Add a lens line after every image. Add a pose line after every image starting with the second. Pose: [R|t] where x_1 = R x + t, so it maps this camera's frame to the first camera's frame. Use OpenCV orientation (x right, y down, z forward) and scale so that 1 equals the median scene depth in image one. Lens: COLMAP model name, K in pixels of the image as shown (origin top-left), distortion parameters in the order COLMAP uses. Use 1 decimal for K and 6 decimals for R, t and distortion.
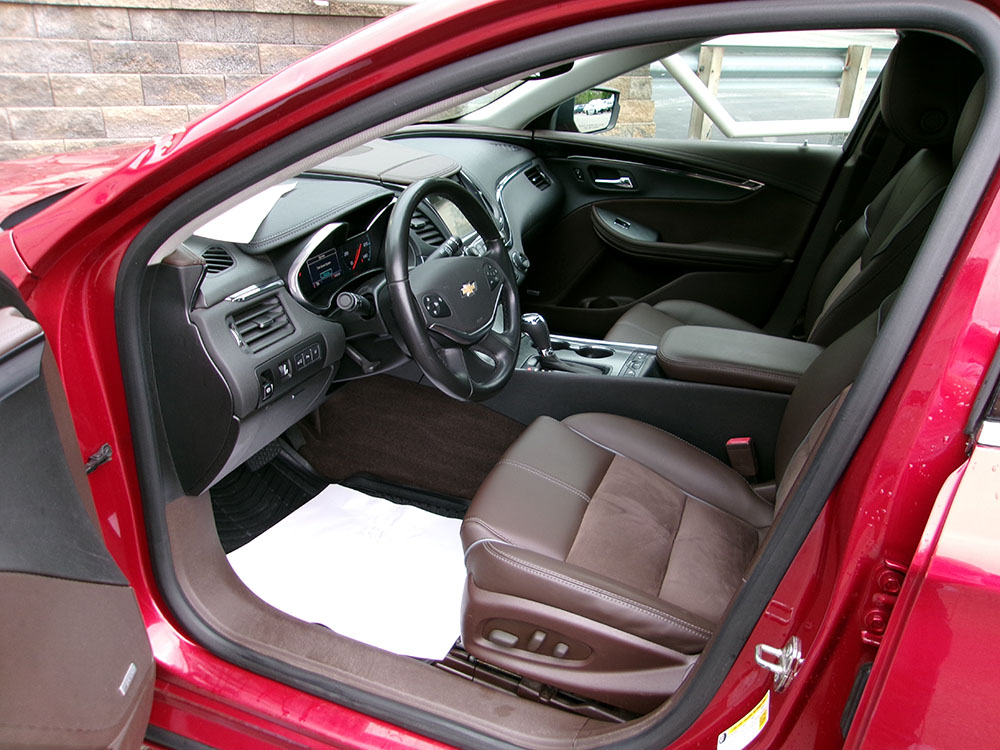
lens RADIAL K [[774.6, 0, 500.0], [0, 774.6, 375.0], [0, 0, 1]] dist [-0.006463, 0.018685]
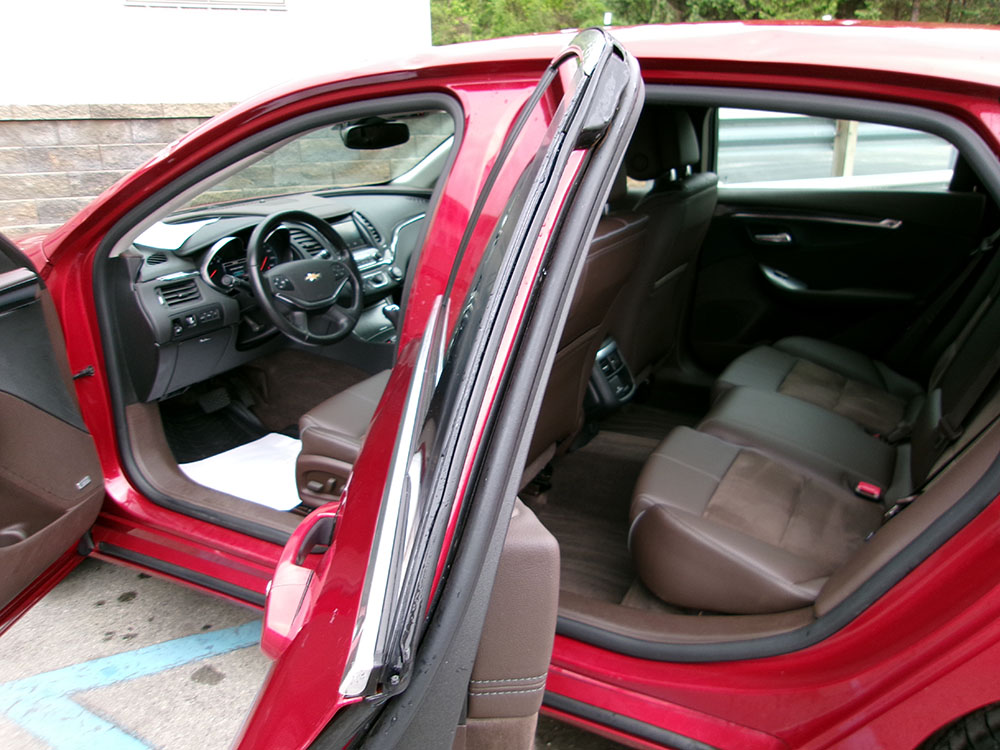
lens RADIAL K [[771.7, 0, 500.0], [0, 771.7, 375.0], [0, 0, 1]] dist [-0.009725, 0.014450]
pose [[0.991453, -0.011210, -0.129984, 0.575936], [-0.001588, 0.995191, -0.097937, 0.260166], [0.130456, 0.097306, 0.986667, -0.529887]]
